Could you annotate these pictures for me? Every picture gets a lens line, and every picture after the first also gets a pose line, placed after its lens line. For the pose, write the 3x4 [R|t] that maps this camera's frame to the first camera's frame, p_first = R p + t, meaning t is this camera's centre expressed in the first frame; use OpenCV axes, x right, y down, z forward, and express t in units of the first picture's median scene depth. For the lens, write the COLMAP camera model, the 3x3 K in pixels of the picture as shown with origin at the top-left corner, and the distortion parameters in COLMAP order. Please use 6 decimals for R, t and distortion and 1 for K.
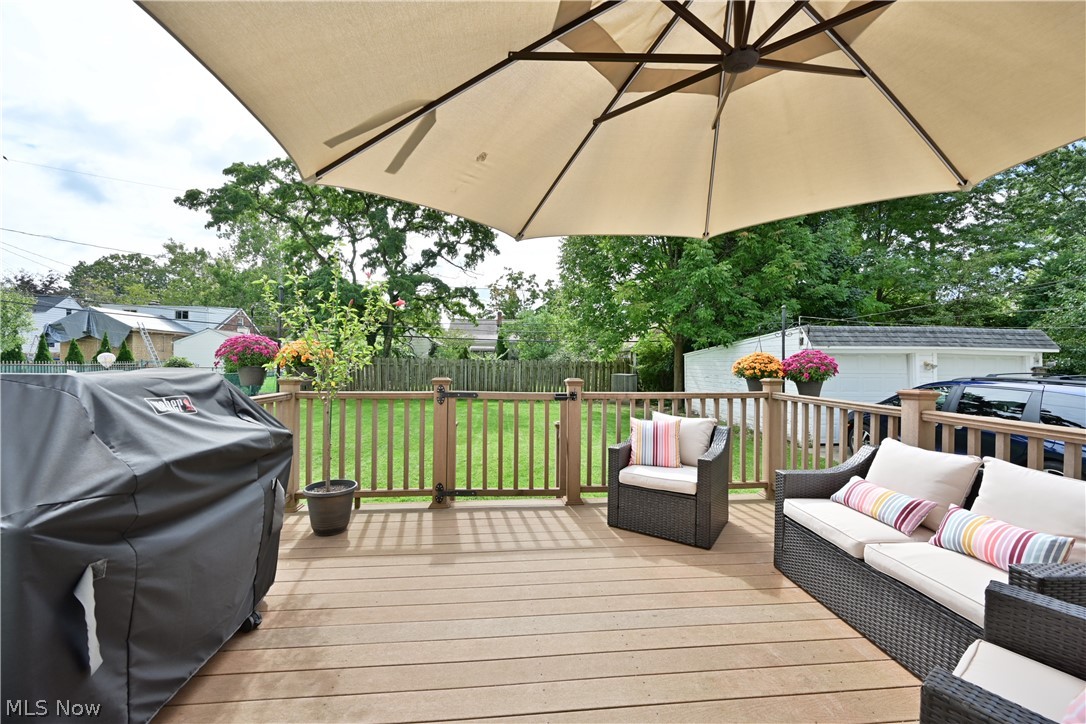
lens RADIAL K [[425.0, 0, 544.2], [0, 425.0, 361.9], [0, 0, 1]] dist [-0.002120, -0.000619]
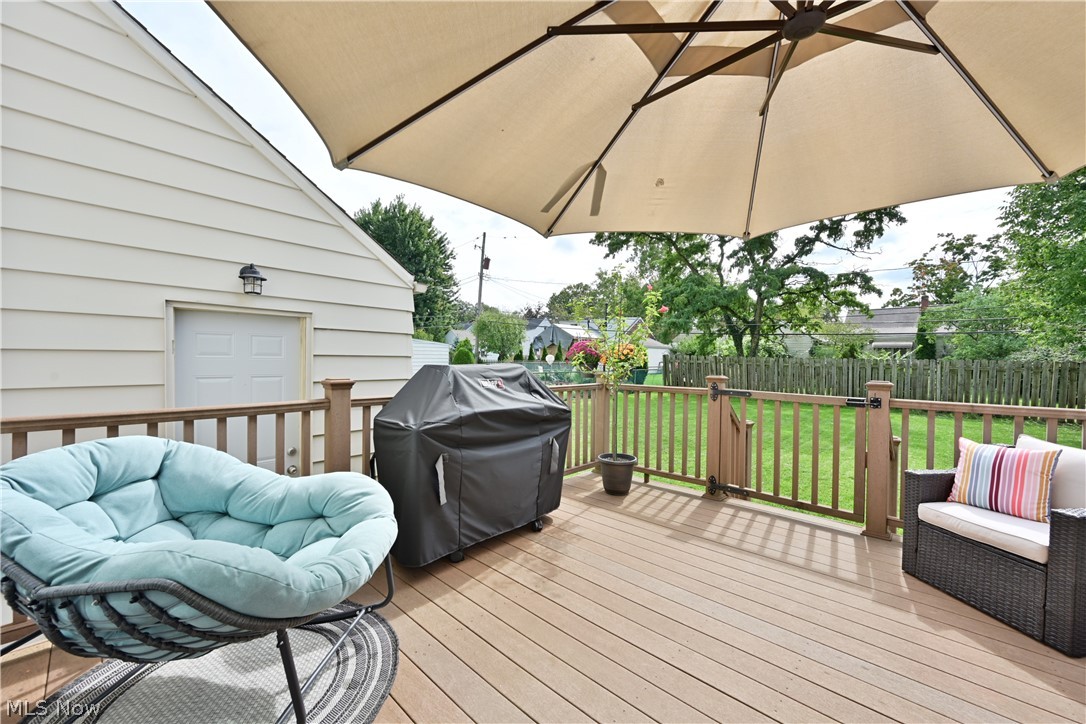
lens RADIAL K [[425.0, 0, 544.6], [0, 425.0, 367.1], [0, 0, 1]] dist [-0.002120, -0.000619]
pose [[0.656029, 0.012638, -0.754629, 0.050202], [-0.003344, 0.999899, 0.013839, 0.000616], [0.754728, -0.006555, 0.656005, -0.000306]]
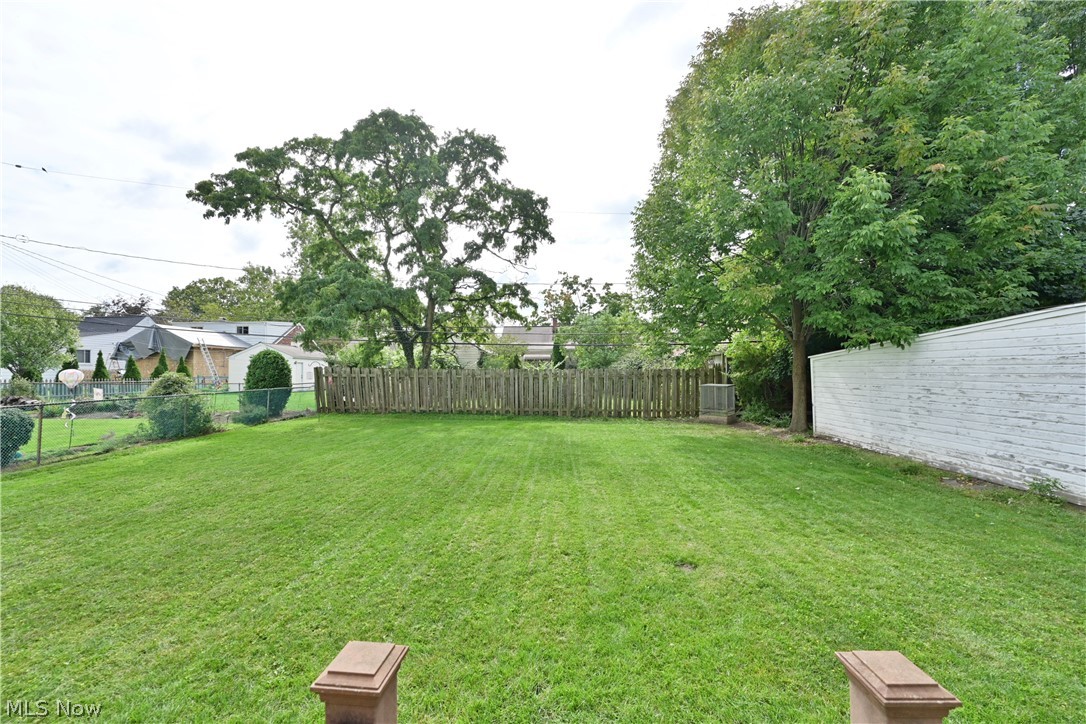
lens RADIAL K [[425.0, 0, 543.3], [0, 425.0, 361.2], [0, 0, 1]] dist [-0.002120, -0.000619]
pose [[0.991160, -0.020109, -0.131139, -0.023566], [0.017062, 0.999559, -0.024316, -0.001112], [0.131570, 0.021864, 0.991066, 0.184377]]
